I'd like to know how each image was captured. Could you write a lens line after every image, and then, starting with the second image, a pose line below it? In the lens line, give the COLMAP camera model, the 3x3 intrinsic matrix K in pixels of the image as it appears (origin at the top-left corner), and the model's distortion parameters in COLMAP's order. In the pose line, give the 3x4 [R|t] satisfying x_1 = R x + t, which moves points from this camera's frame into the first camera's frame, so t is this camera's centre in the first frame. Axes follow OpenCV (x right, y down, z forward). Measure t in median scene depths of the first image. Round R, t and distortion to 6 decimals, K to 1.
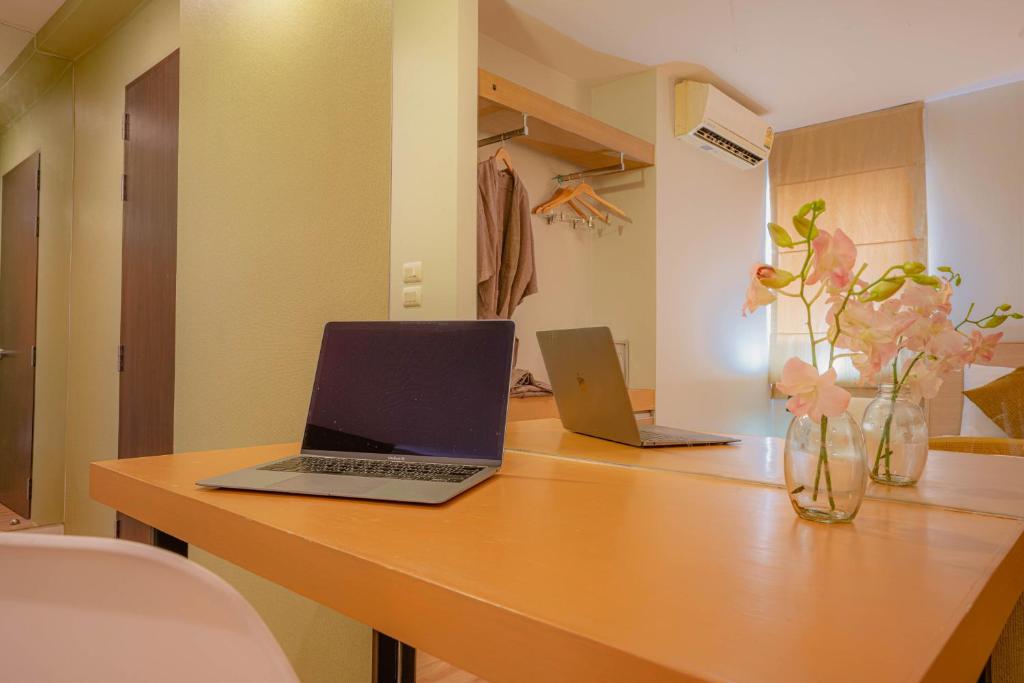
lens RADIAL K [[679.5, 0, 509.1], [0, 679.5, 332.5], [0, 0, 1]] dist [0.021910, -0.001014]
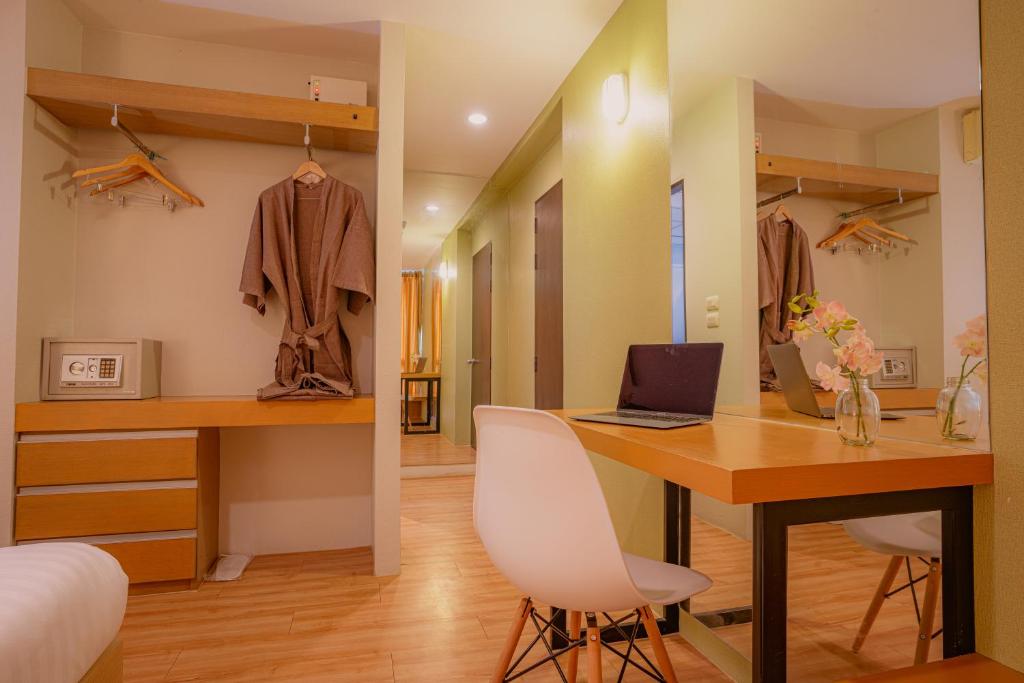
lens RADIAL K [[570.0, 0, 512.0], [0, 570.0, 341.5], [0, 0, 1]] dist [0.000807, 0.000740]
pose [[0.850222, -0.027358, -0.525713, 0.116349], [0.026559, 0.999606, -0.009065, -0.007741], [0.525753, -0.006255, 0.850614, -0.216798]]
